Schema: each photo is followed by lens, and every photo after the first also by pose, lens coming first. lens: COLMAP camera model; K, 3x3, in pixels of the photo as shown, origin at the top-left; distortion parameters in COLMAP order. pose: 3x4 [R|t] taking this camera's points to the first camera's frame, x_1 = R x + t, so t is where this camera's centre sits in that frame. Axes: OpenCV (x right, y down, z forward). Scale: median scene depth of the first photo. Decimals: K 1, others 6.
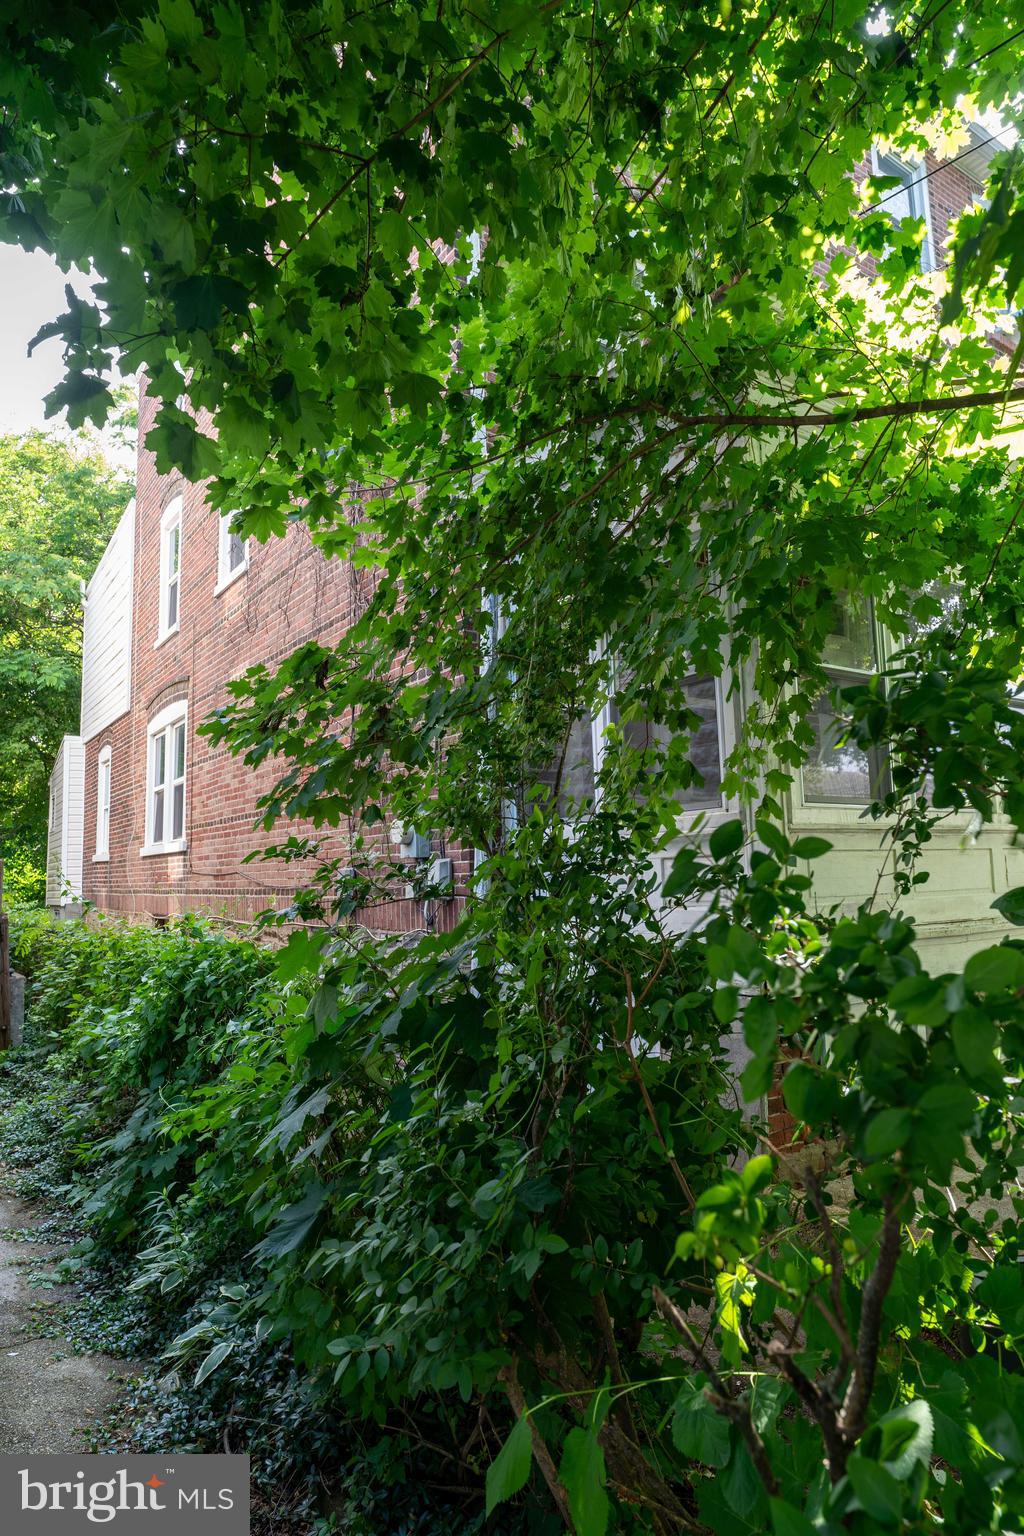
lens RADIAL K [[922.4, 0, 510.4], [0, 922.4, 767.4], [0, 0, 1]] dist [-0.001991, -0.000282]
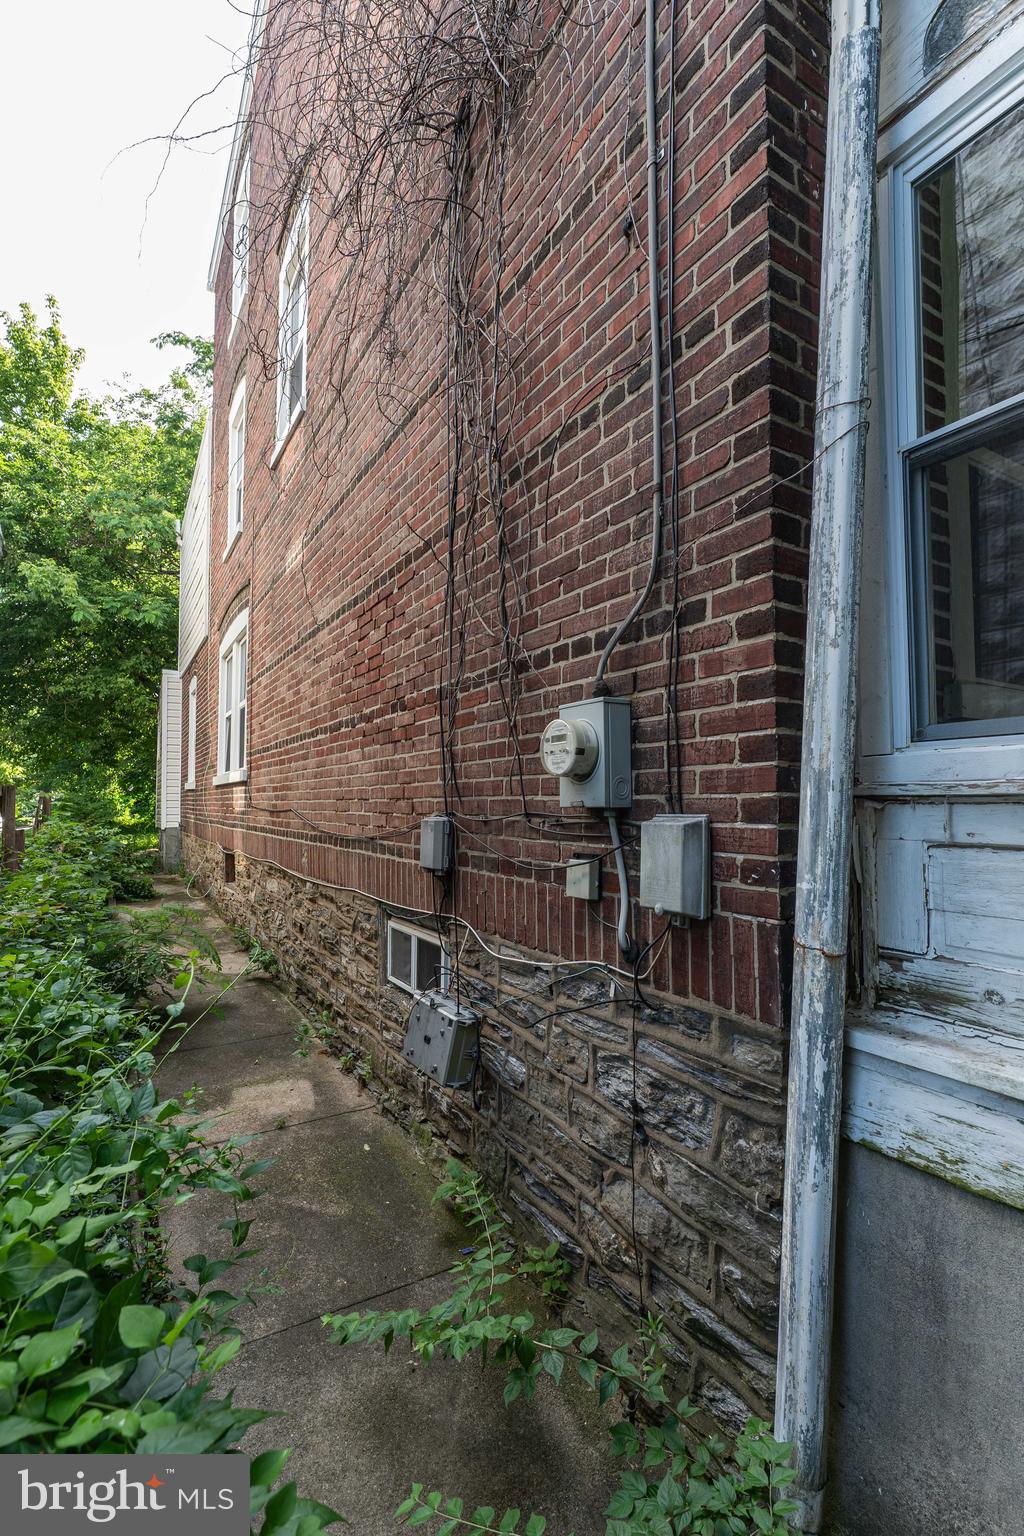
lens RADIAL K [[687.3, 0, 513.0], [0, 687.3, 773.3], [0, 0, 1]] dist [0.002202, 0.000423]
pose [[0.998644, 0.025630, -0.045308, -0.066910], [-0.022418, 0.997292, 0.070037, 0.030660], [0.046981, -0.068926, 0.996515, 0.347046]]
